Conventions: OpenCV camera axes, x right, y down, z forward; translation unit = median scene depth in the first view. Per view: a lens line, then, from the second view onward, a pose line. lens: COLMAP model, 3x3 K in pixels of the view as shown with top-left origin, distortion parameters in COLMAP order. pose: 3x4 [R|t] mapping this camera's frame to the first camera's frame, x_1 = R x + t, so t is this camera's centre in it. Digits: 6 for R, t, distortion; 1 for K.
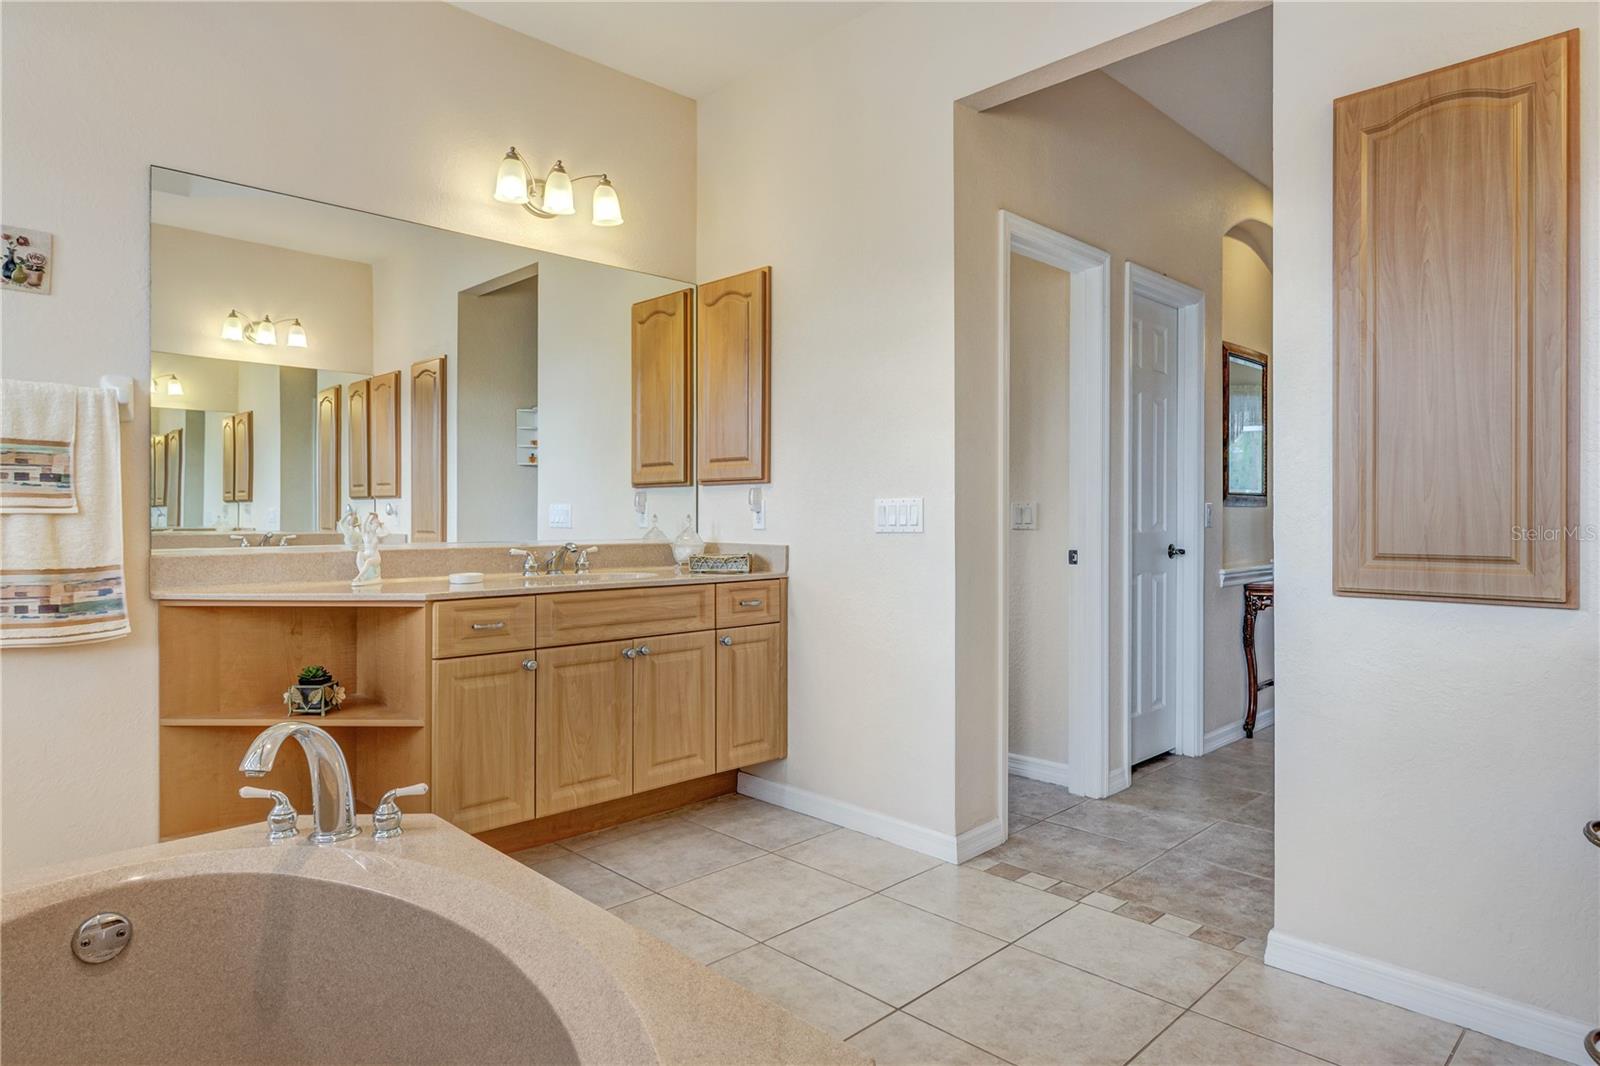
lens RADIAL K [[939.5, 0, 809.1], [0, 939.5, 517.5], [0, 0, 1]] dist [-0.000257, -0.000176]
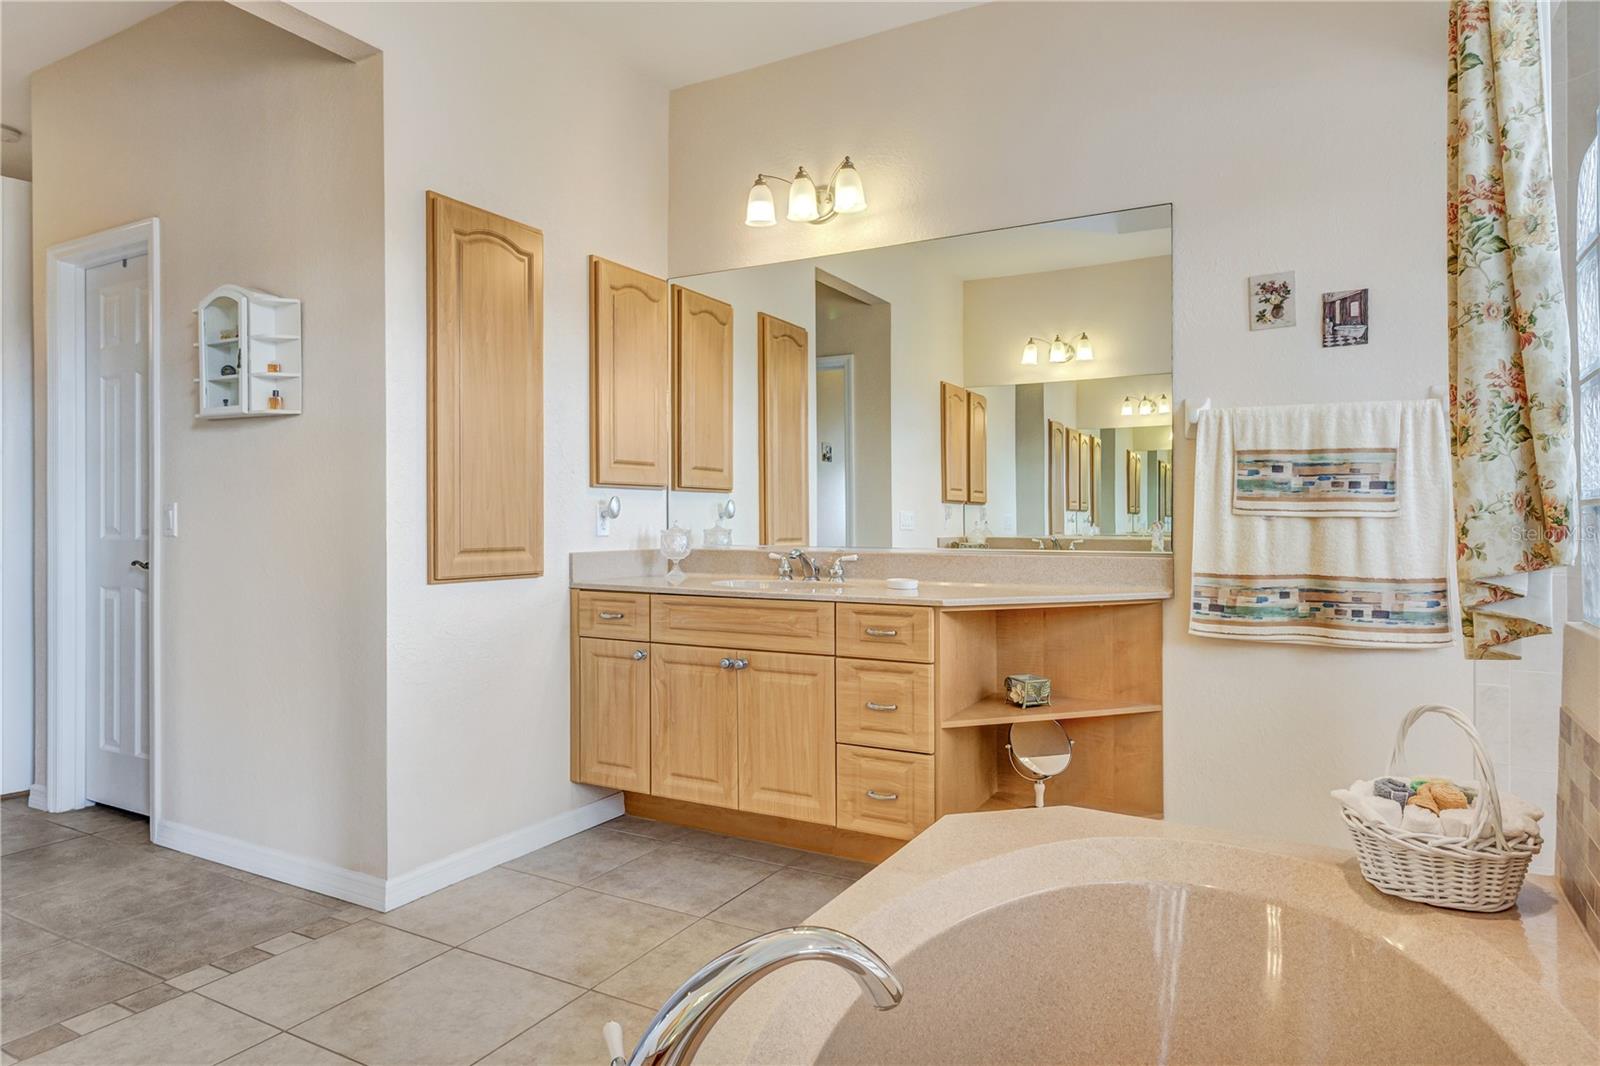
lens RADIAL K [[939.5, 0, 809.1], [0, 939.5, 517.5], [0, 0, 1]] dist [-0.000257, -0.000176]
pose [[-0.267771, -0.000075, 0.963483, -0.843591], [0.003229, 0.999994, 0.000975, -0.007267], [-0.963477, 0.003373, -0.267769, 0.897789]]
